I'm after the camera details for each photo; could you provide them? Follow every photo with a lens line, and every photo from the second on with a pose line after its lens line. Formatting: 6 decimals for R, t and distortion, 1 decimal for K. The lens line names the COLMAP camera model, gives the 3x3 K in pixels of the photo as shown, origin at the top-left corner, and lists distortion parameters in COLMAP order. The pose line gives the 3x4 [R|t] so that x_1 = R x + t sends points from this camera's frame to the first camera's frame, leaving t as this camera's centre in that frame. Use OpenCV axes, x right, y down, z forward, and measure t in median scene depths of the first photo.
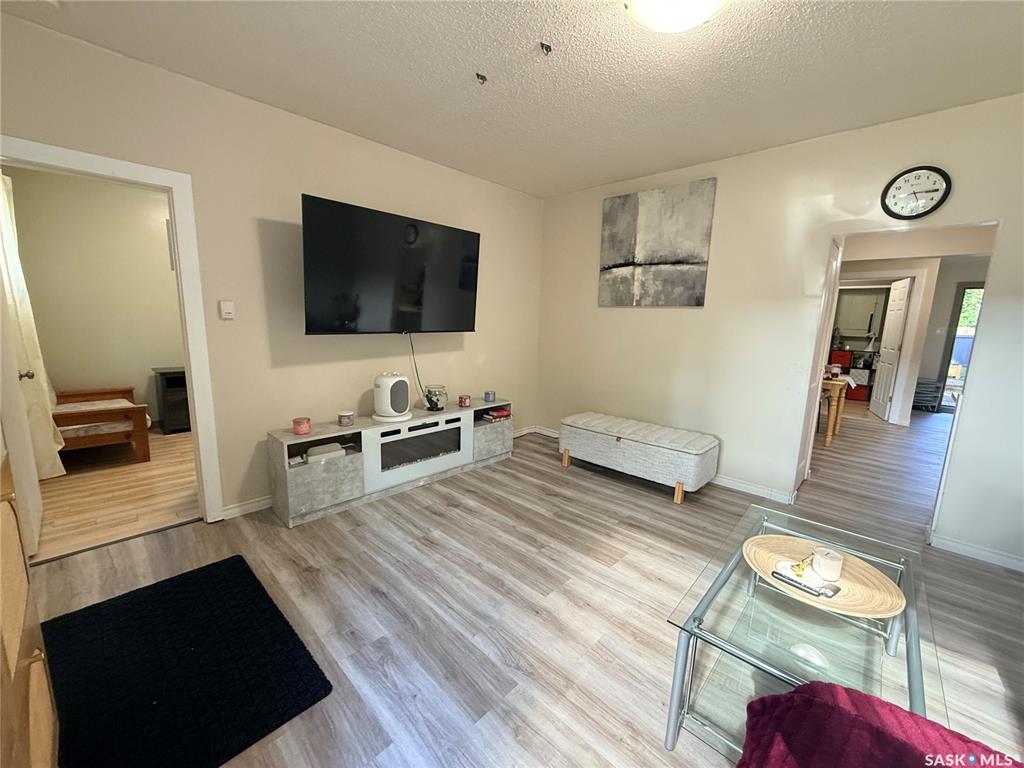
lens RADIAL K [[408.0, 0, 509.4], [0, 408.0, 382.9], [0, 0, 1]] dist [-0.001083, -0.000282]
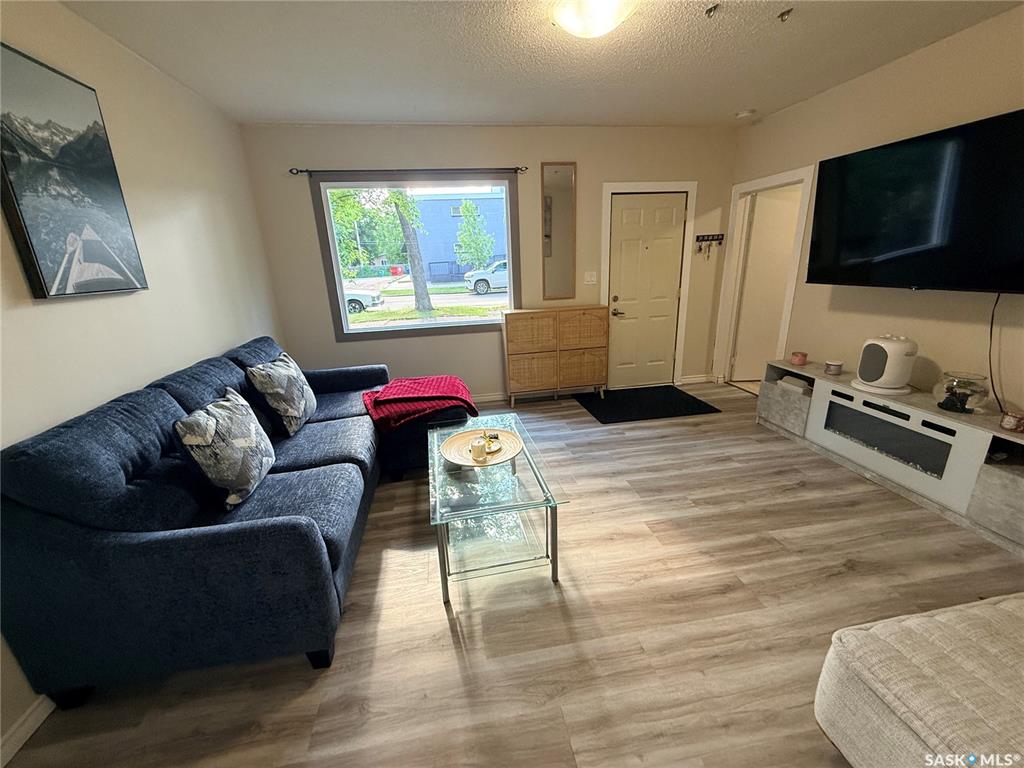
lens RADIAL K [[408.0, 0, 508.3], [0, 408.0, 383.6], [0, 0, 1]] dist [-0.001083, -0.000282]
pose [[-0.596489, 0.235925, -0.767163, 0.853716], [-0.101843, 0.925849, 0.363911, -0.159813], [0.796133, 0.295199, -0.528232, 0.855315]]
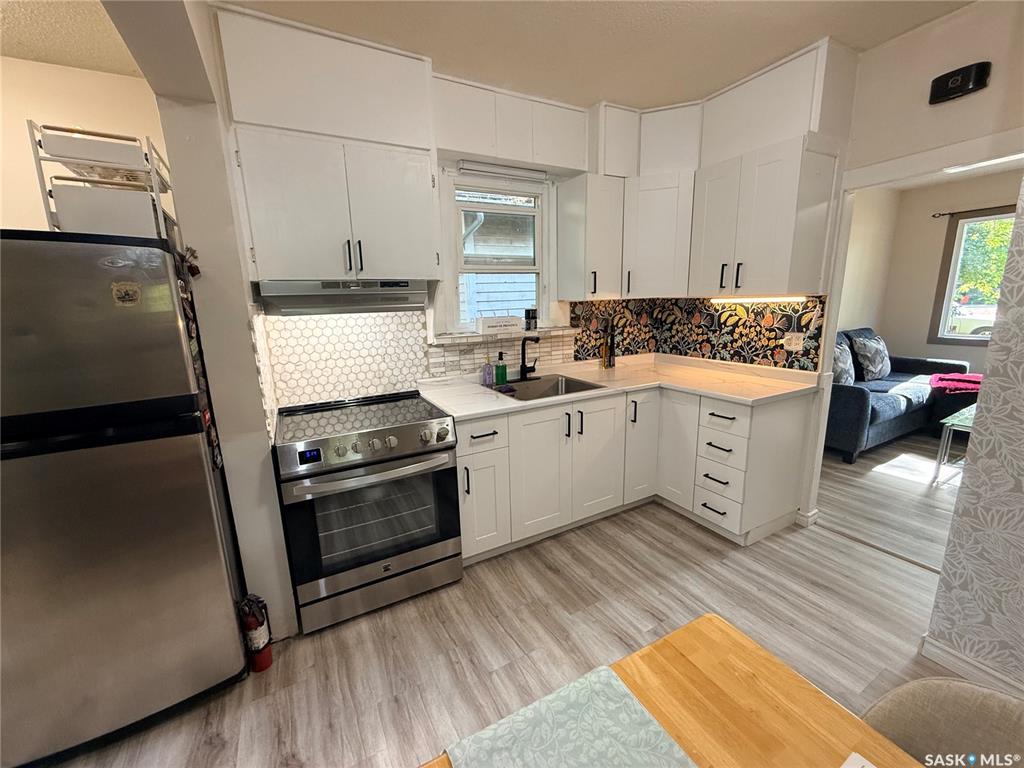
lens RADIAL K [[408.0, 0, 507.6], [0, 408.0, 384.0], [0, 0, 1]] dist [-0.001083, -0.000282]
pose [[-0.952465, -0.063232, 0.298015, 1.256797], [0.050229, 0.932242, 0.358332, -0.271092], [-0.300480, 0.356267, -0.884751, 1.704630]]
